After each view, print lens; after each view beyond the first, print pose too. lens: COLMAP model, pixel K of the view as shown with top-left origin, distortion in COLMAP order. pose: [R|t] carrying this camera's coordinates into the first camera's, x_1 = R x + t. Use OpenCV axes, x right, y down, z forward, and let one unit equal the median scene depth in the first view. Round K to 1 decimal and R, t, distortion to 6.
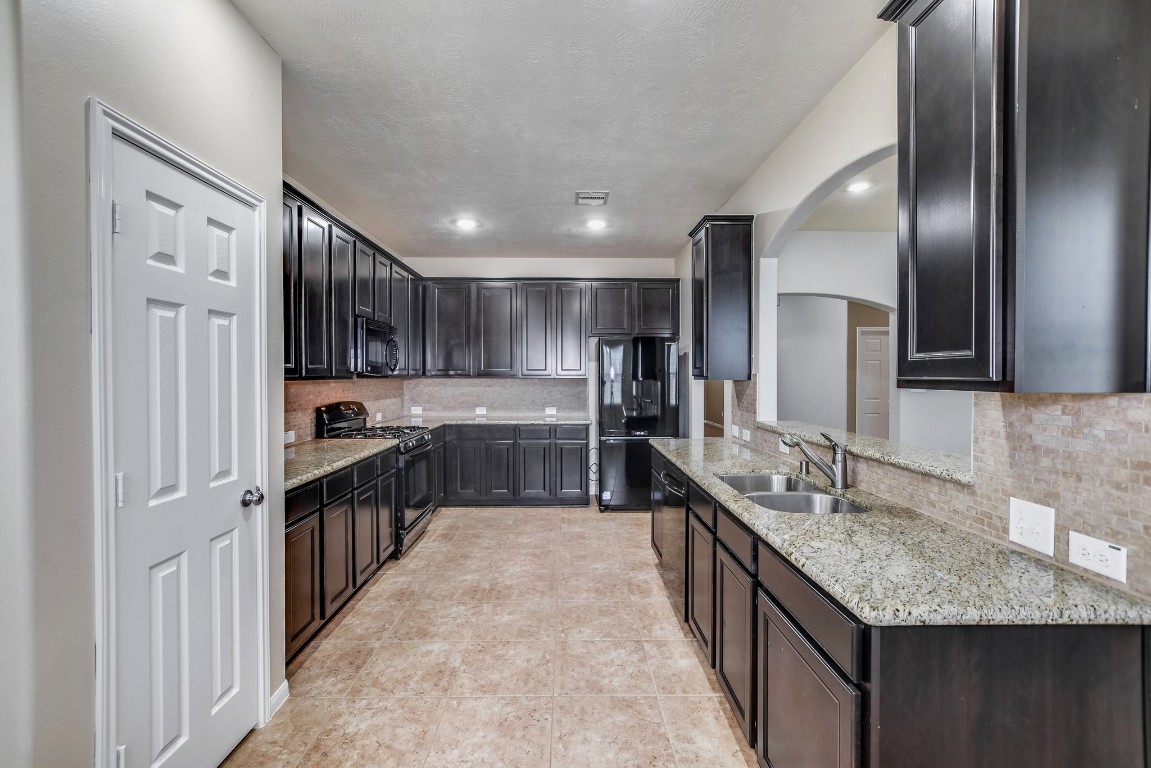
lens RADIAL K [[497.0, 0, 572.9], [0, 497.0, 381.4], [0, 0, 1]] dist [0.000077, 0.000056]
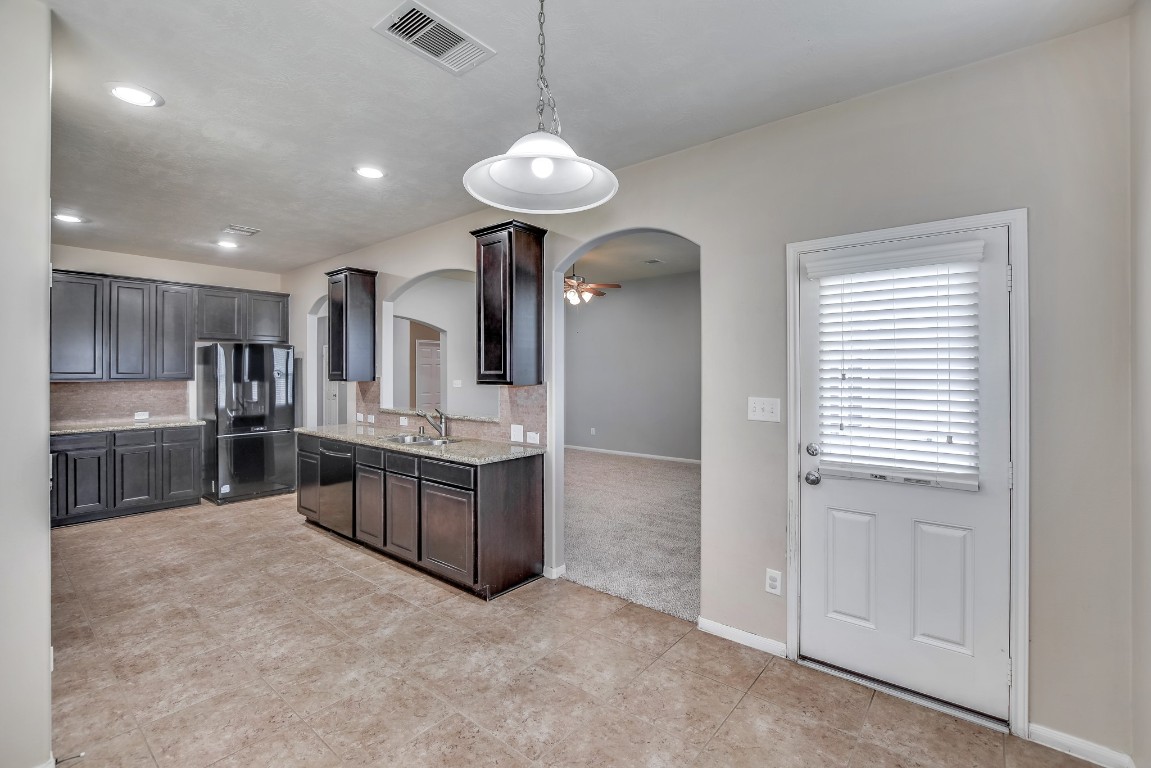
lens RADIAL K [[509.2, 0, 574.6], [0, 509.2, 371.2], [0, 0, 1]] dist [-0.000564, 0.001259]
pose [[0.642431, 0.002015, 0.766341, -0.582378], [0.011329, 0.999862, -0.012126, -0.010614], [-0.766260, 0.016472, 0.642320, -0.598499]]
